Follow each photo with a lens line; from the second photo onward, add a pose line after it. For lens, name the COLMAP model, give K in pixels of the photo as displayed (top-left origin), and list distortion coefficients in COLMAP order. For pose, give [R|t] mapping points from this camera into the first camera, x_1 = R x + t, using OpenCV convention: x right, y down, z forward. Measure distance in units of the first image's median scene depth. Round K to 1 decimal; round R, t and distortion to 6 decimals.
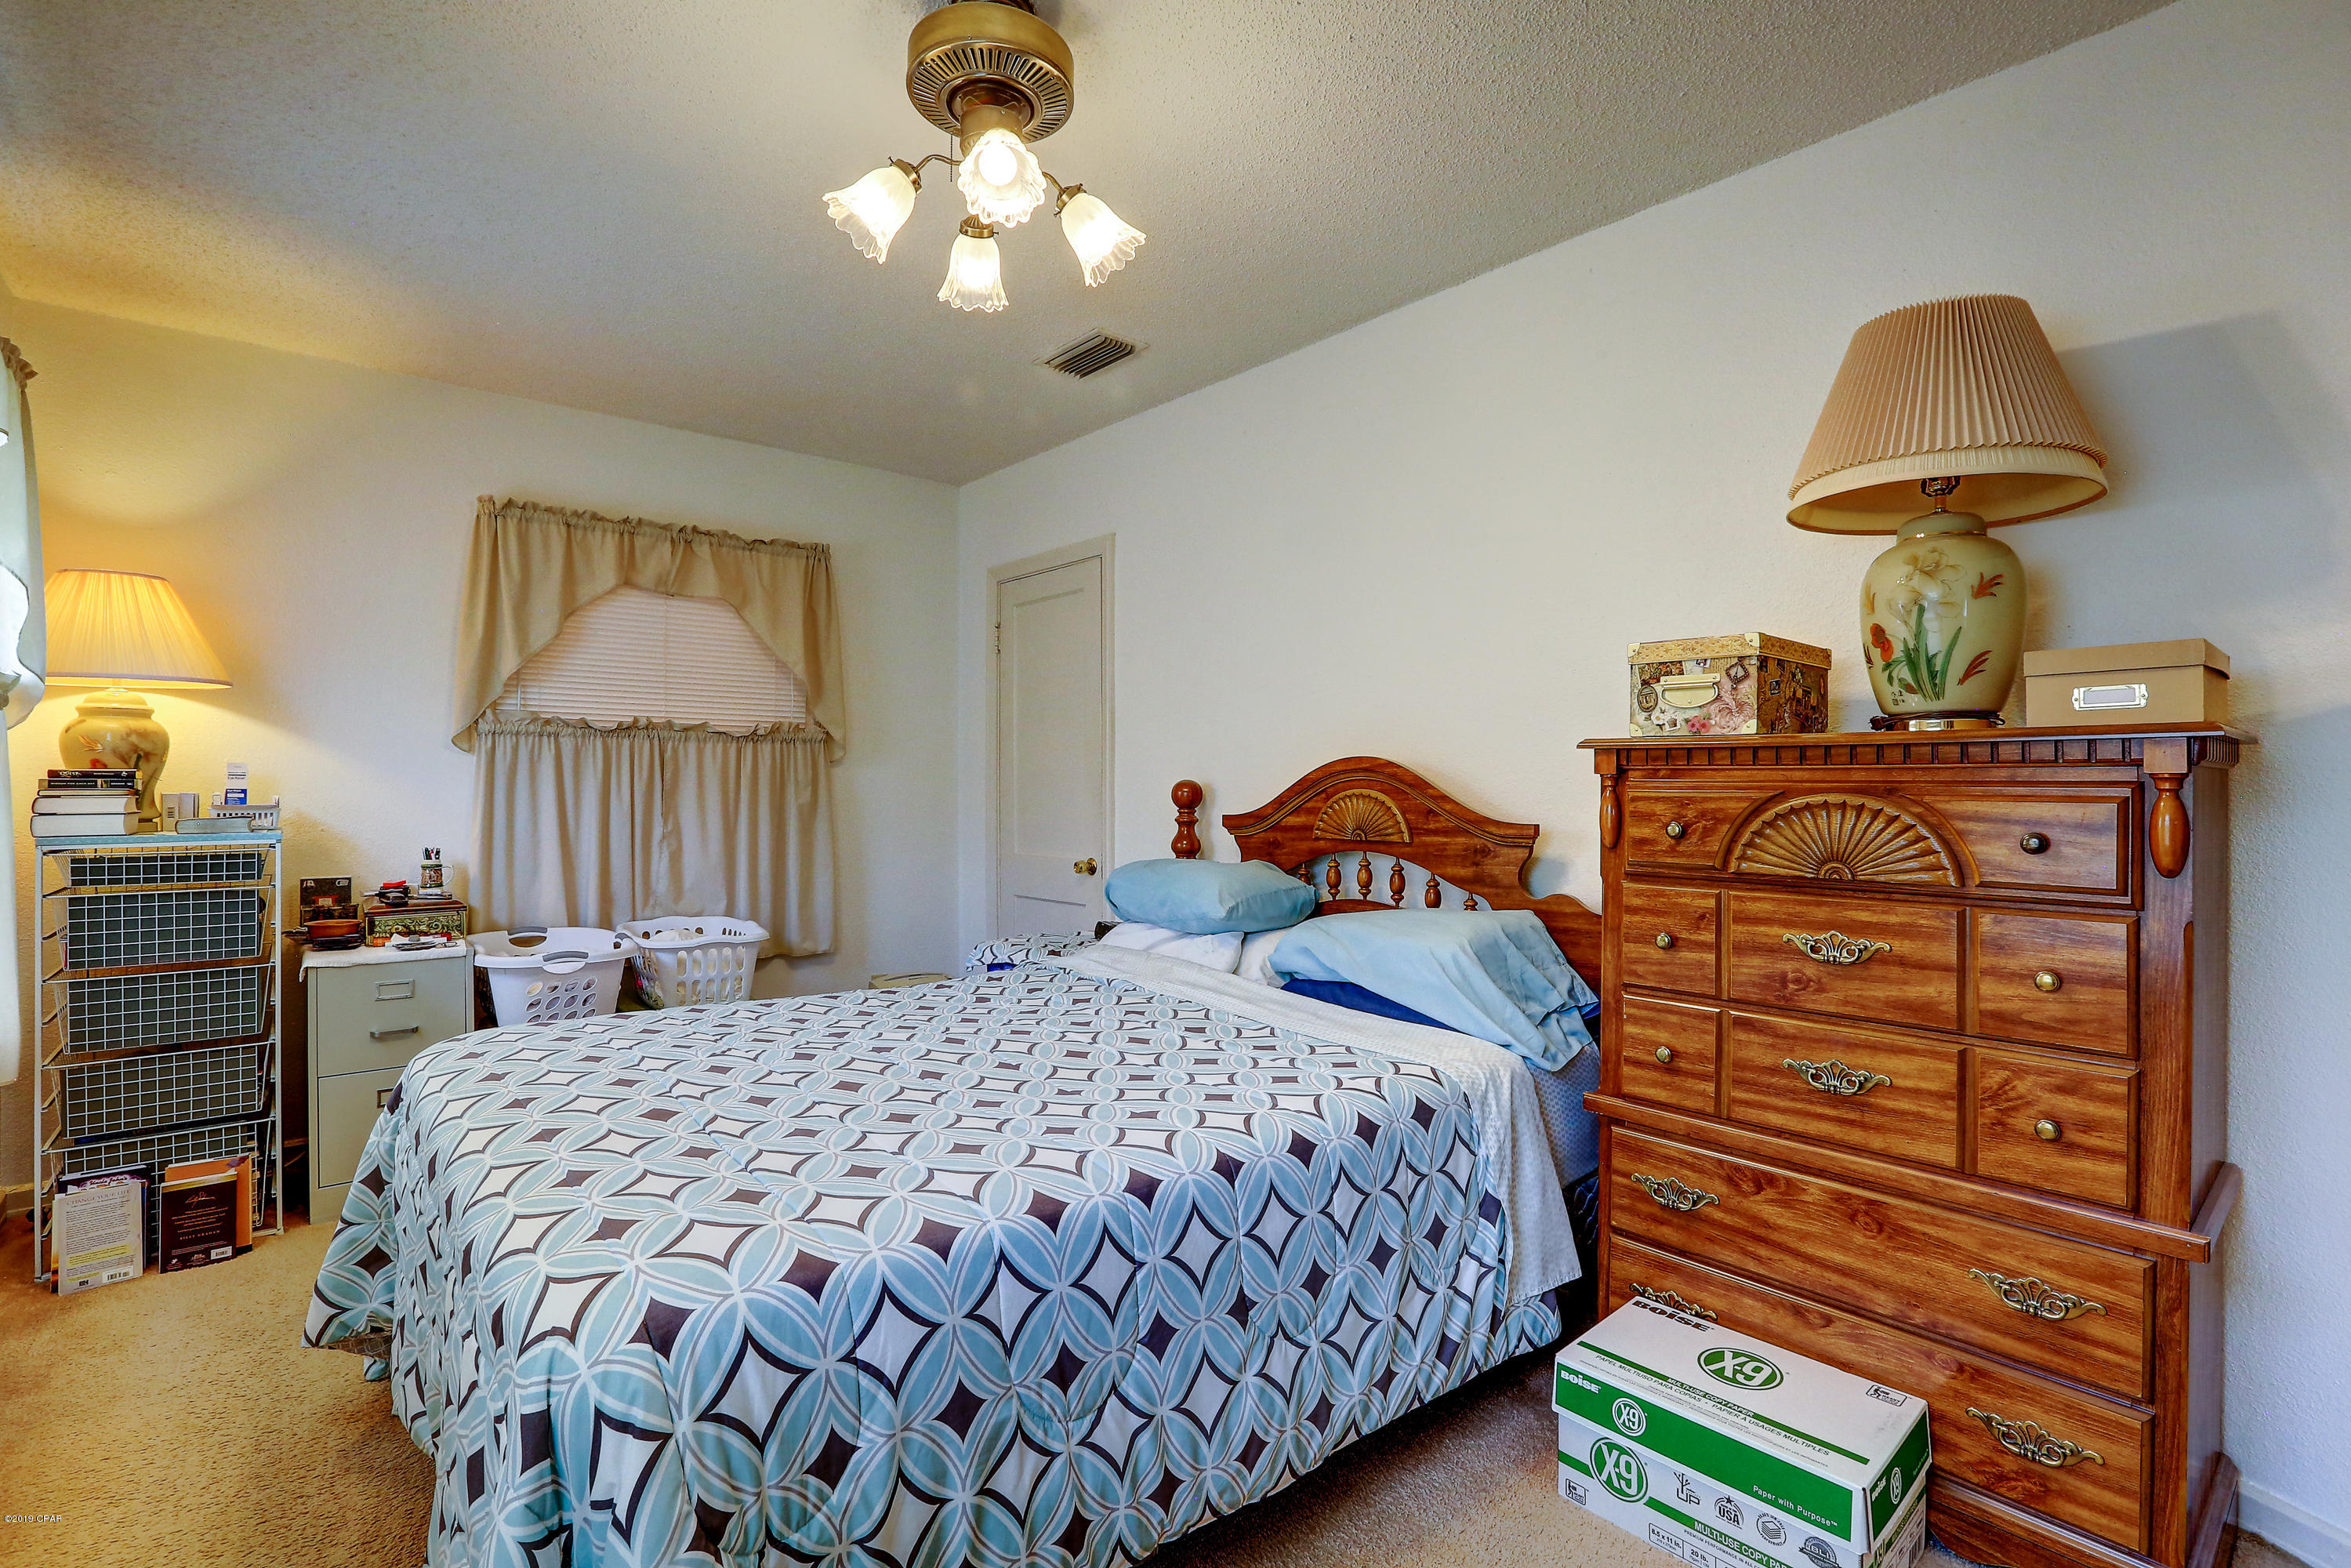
lens RADIAL K [[1039.9, 0, 1175.5], [0, 1039.9, 784.0], [0, 0, 1]] dist [-0.069209, 0.033345]
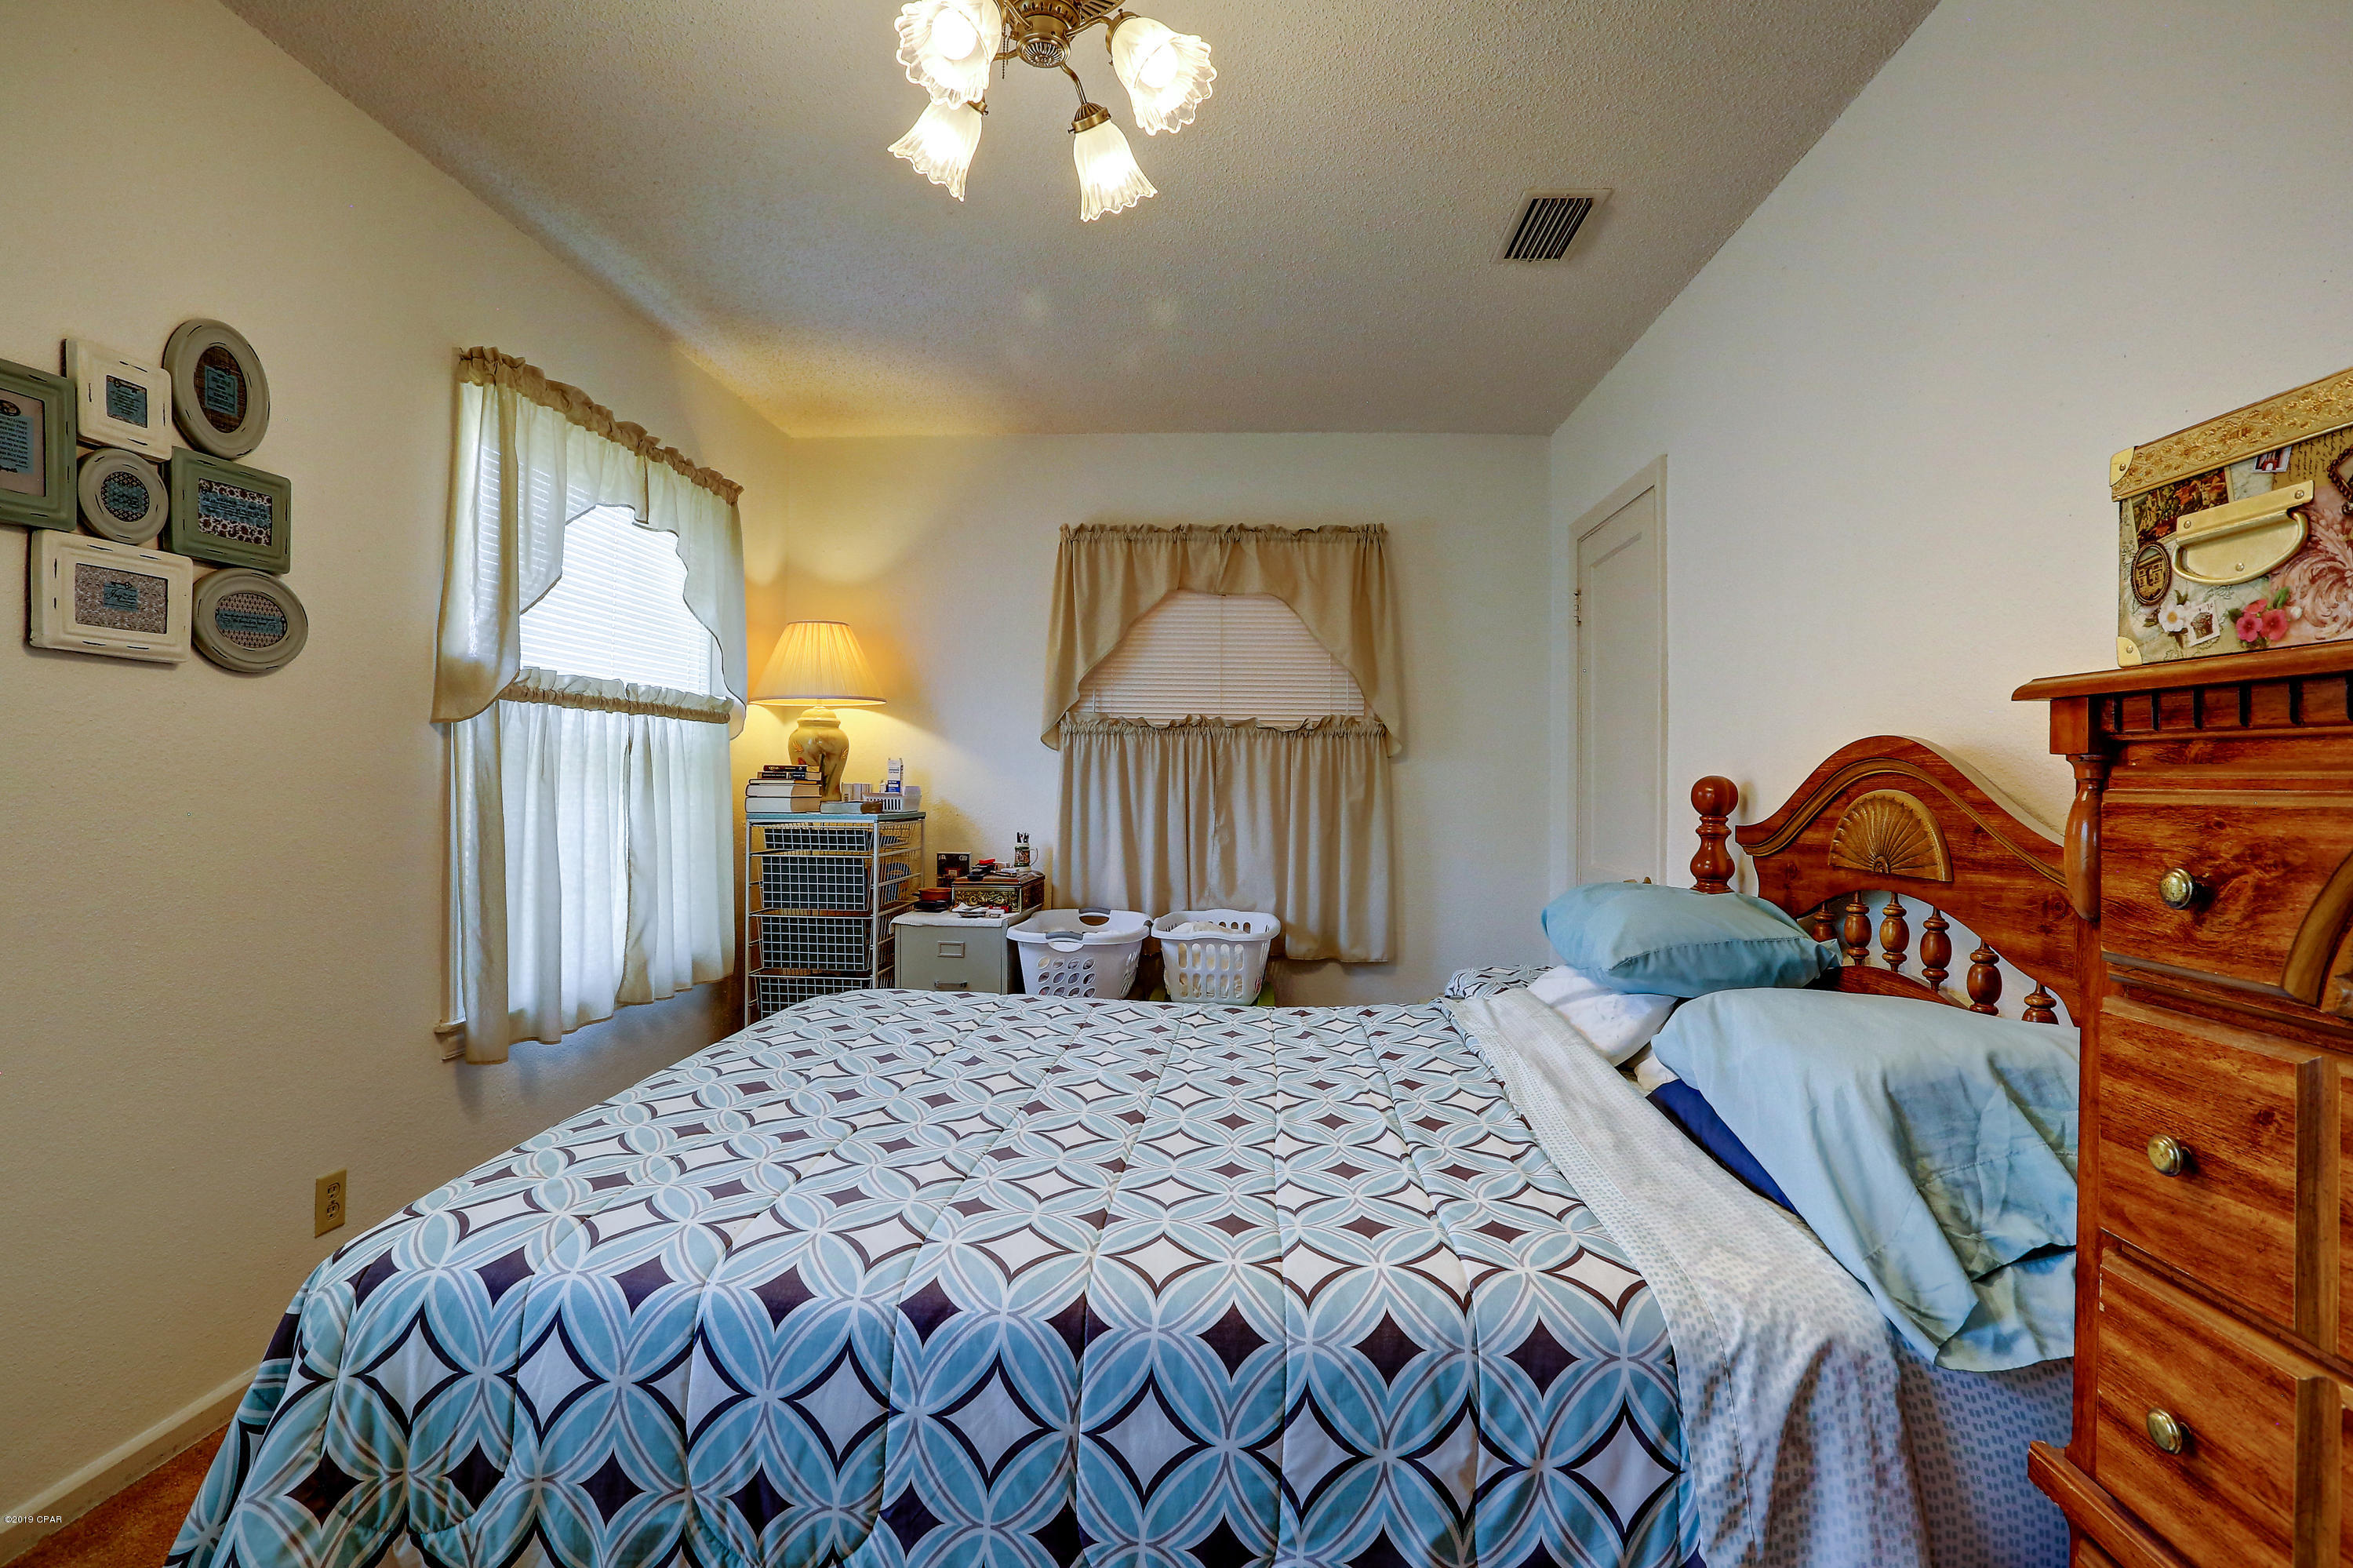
lens RADIAL K [[1073.8, 0, 1175.5], [0, 1073.8, 779.3], [0, 0, 1]] dist [-0.051512, 0.018105]
pose [[0.733956, 0.004341, -0.679183, 0.303293], [-0.008195, 0.999963, -0.002465, 0.004034], [0.679148, 0.007375, 0.733964, 0.273218]]
